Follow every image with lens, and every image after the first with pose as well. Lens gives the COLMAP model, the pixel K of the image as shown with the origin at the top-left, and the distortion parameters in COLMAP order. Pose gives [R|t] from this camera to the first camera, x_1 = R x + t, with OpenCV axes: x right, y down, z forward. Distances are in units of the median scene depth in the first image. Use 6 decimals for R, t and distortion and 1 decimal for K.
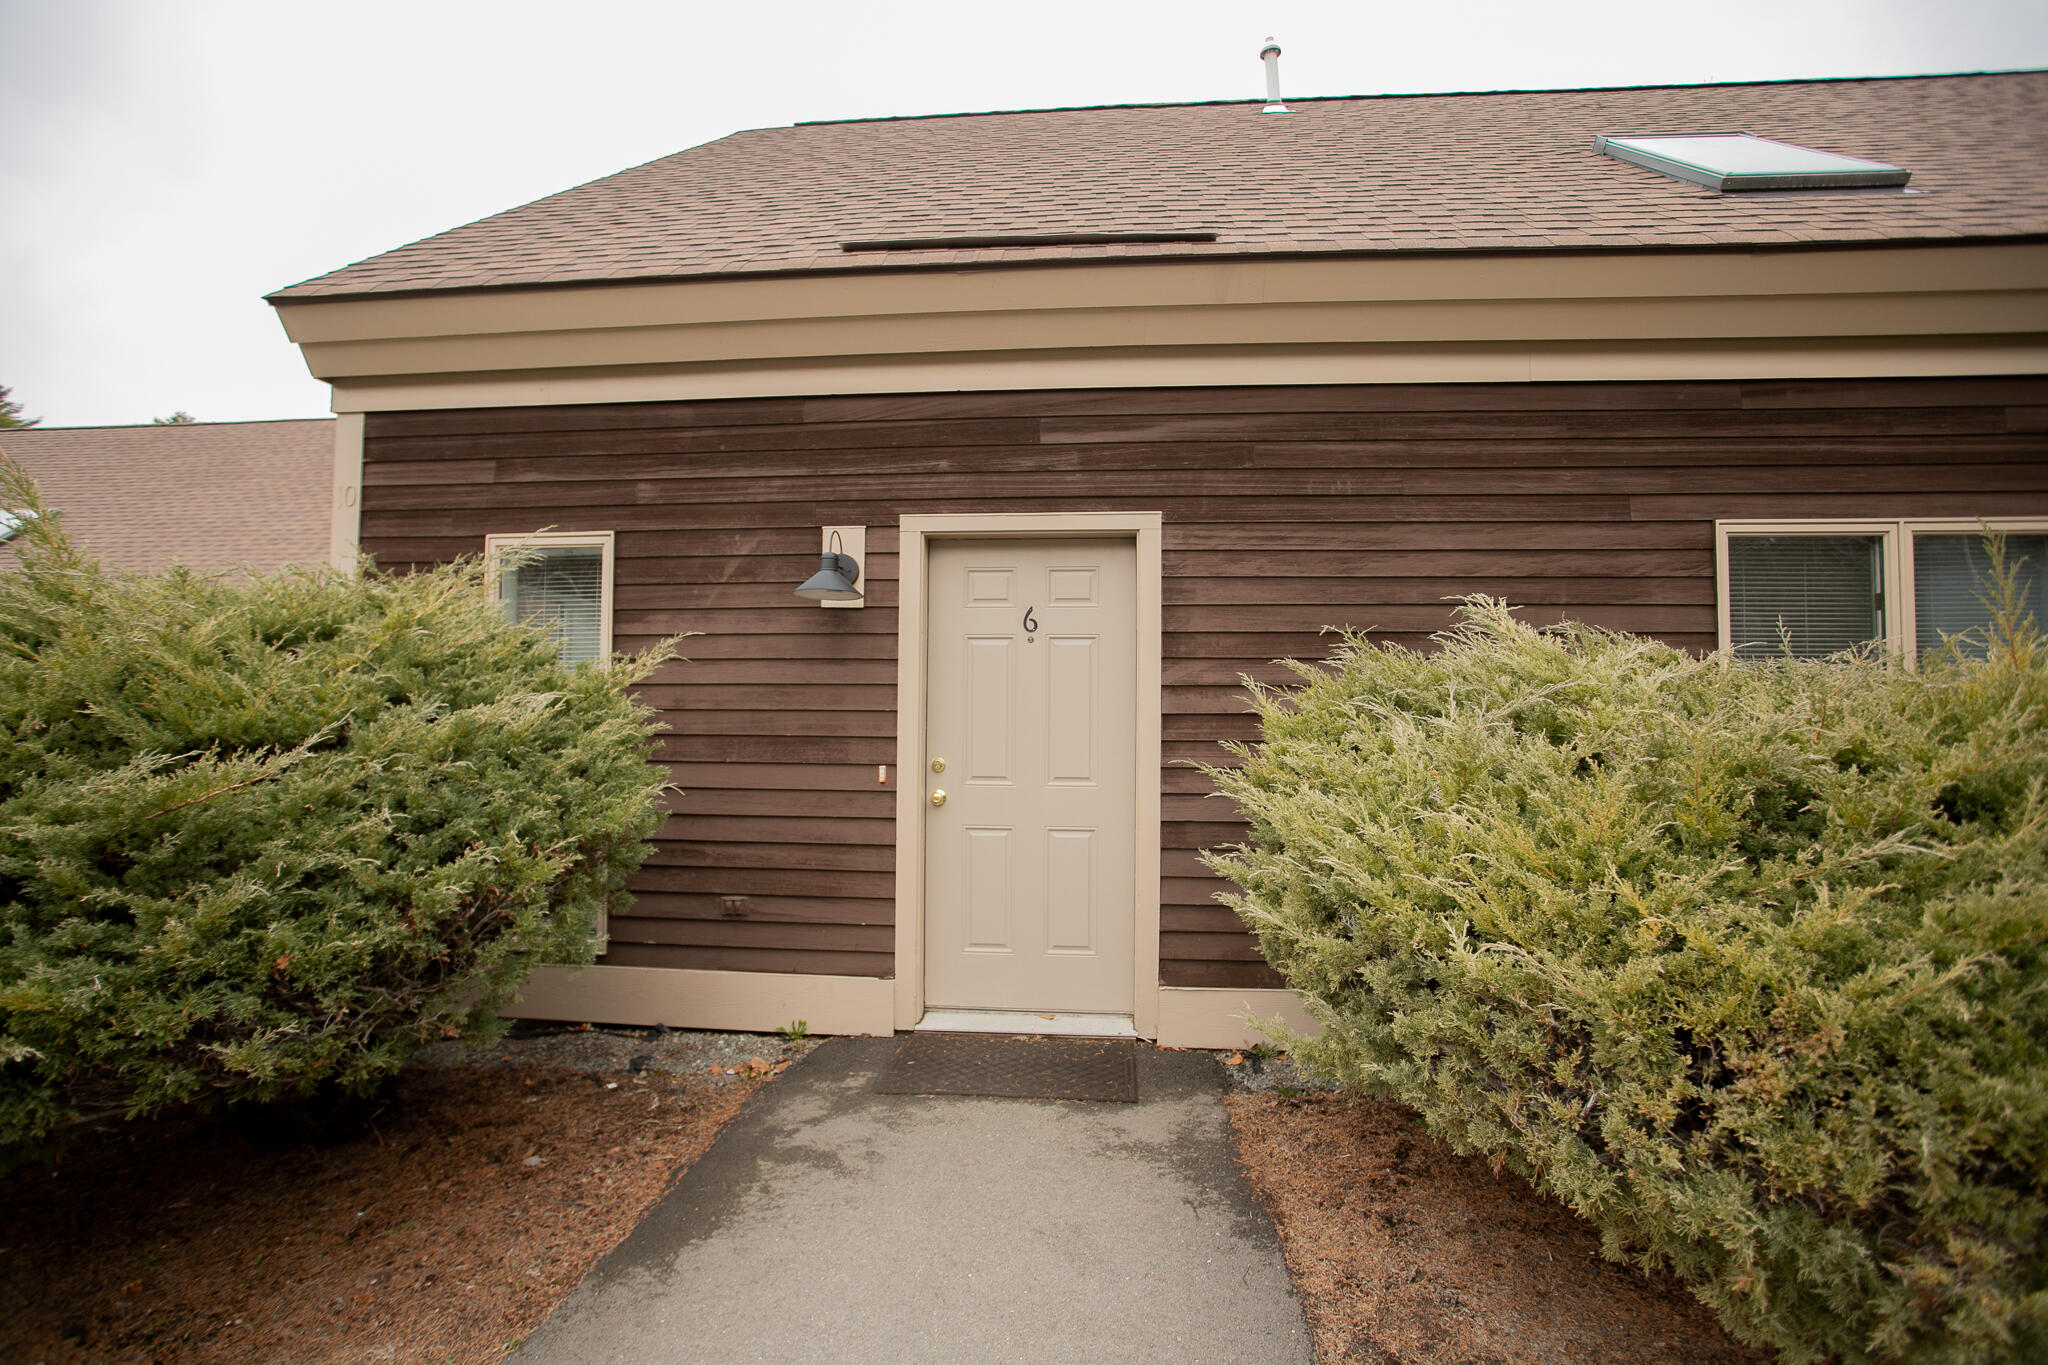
lens RADIAL K [[991.6, 0, 1022.7], [0, 991.6, 678.0], [0, 0, 1]] dist [-0.072303, 0.028802]
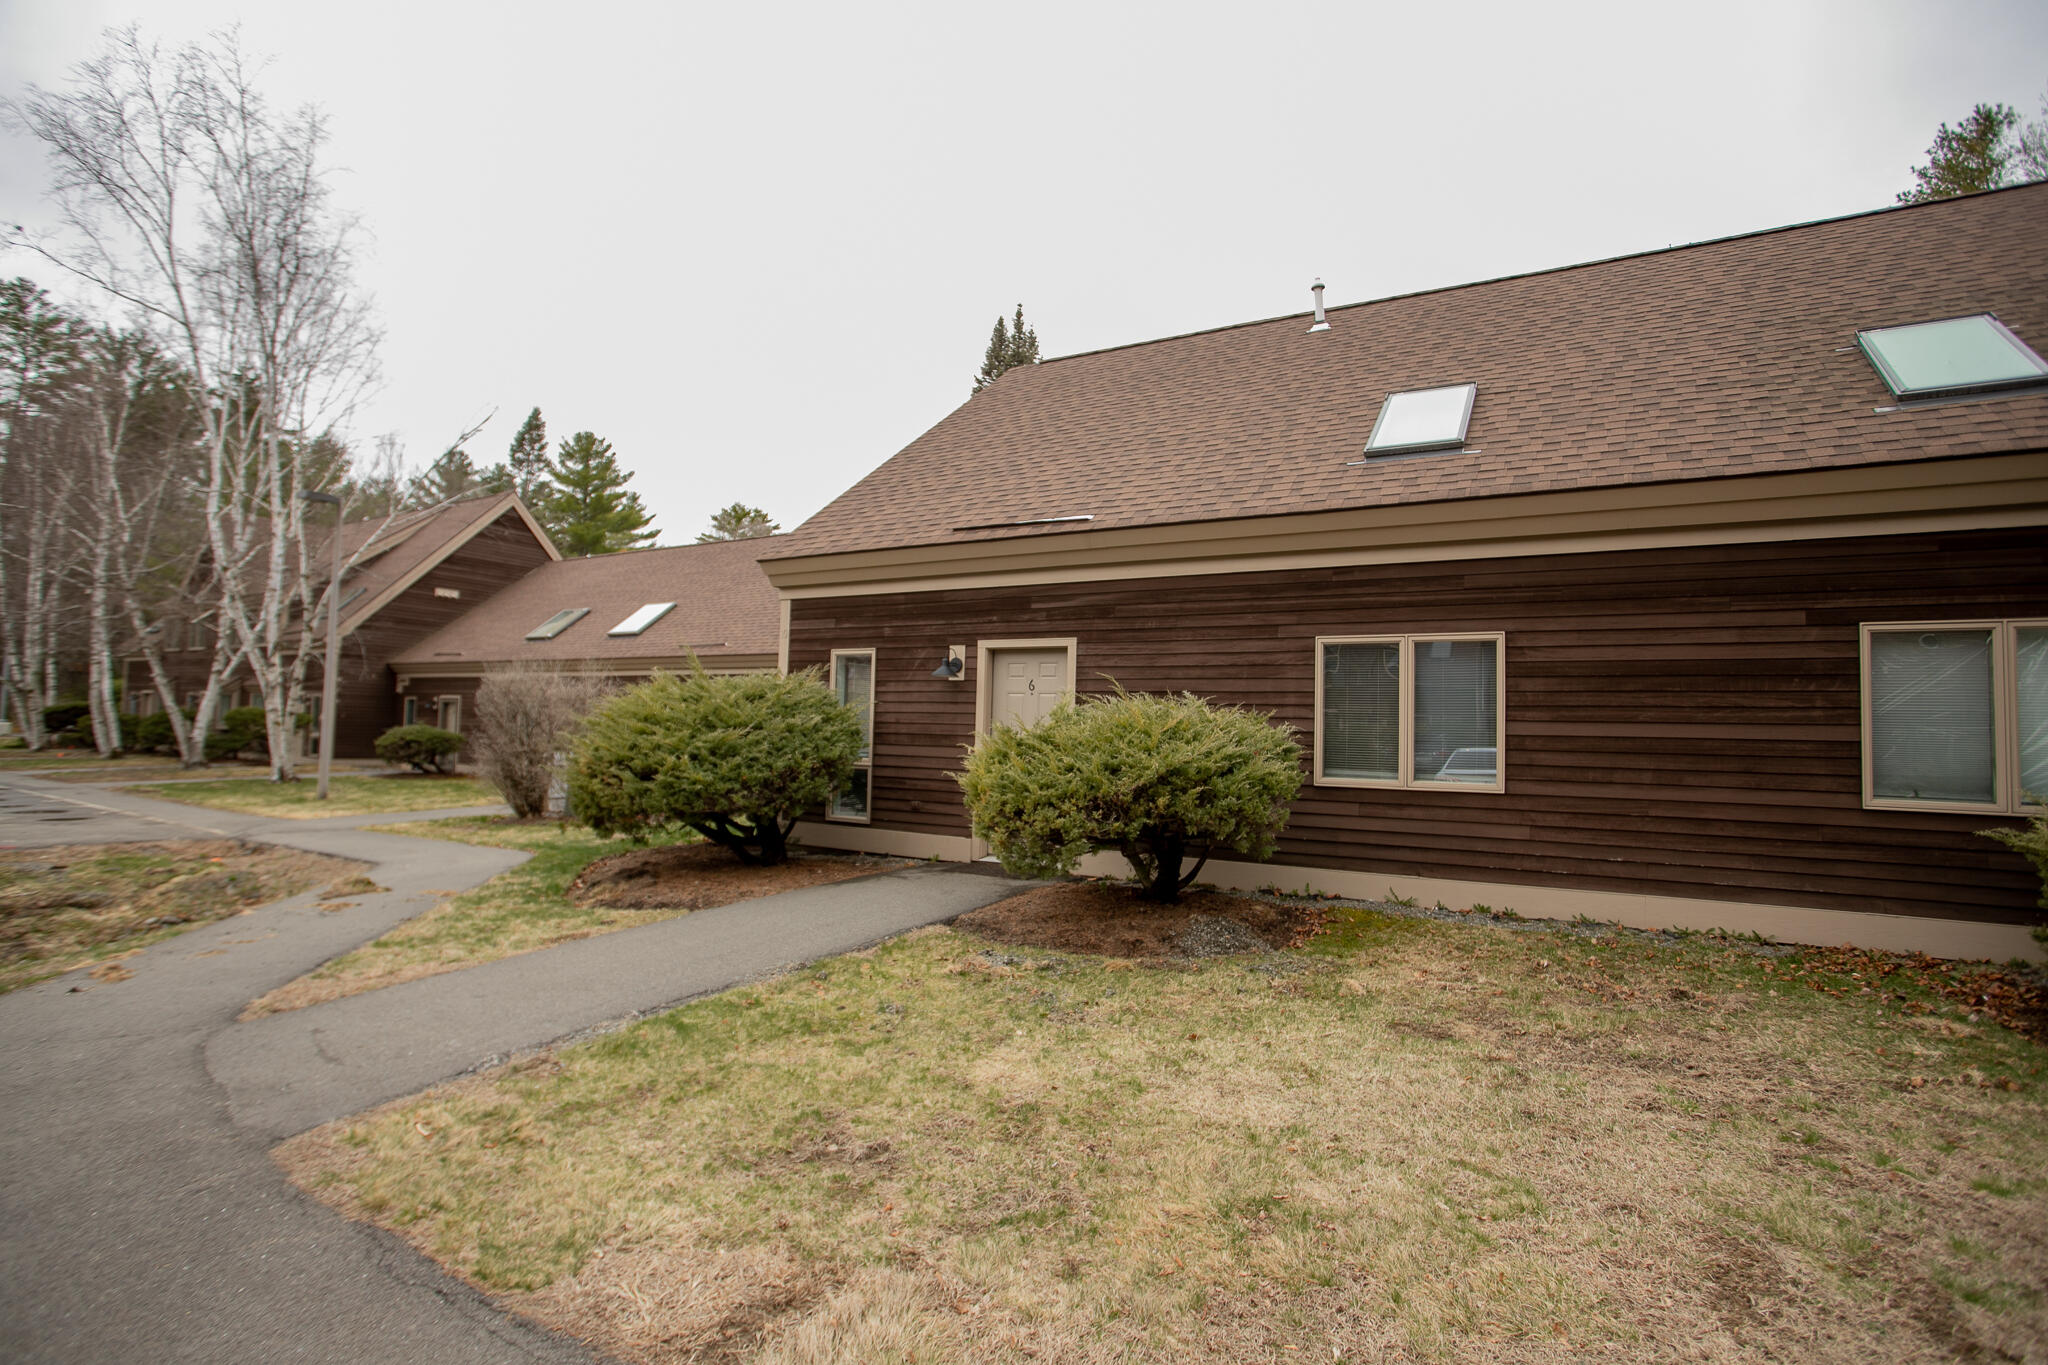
lens RADIAL K [[991.6, 0, 1022.7], [0, 991.6, 678.0], [0, 0, 1]] dist [-0.072303, 0.028802]
pose [[0.904812, -0.004718, -0.425785, 1.012693], [-0.005470, 0.999727, -0.022701, -0.024869], [0.425776, 0.022869, 0.904540, -1.120955]]
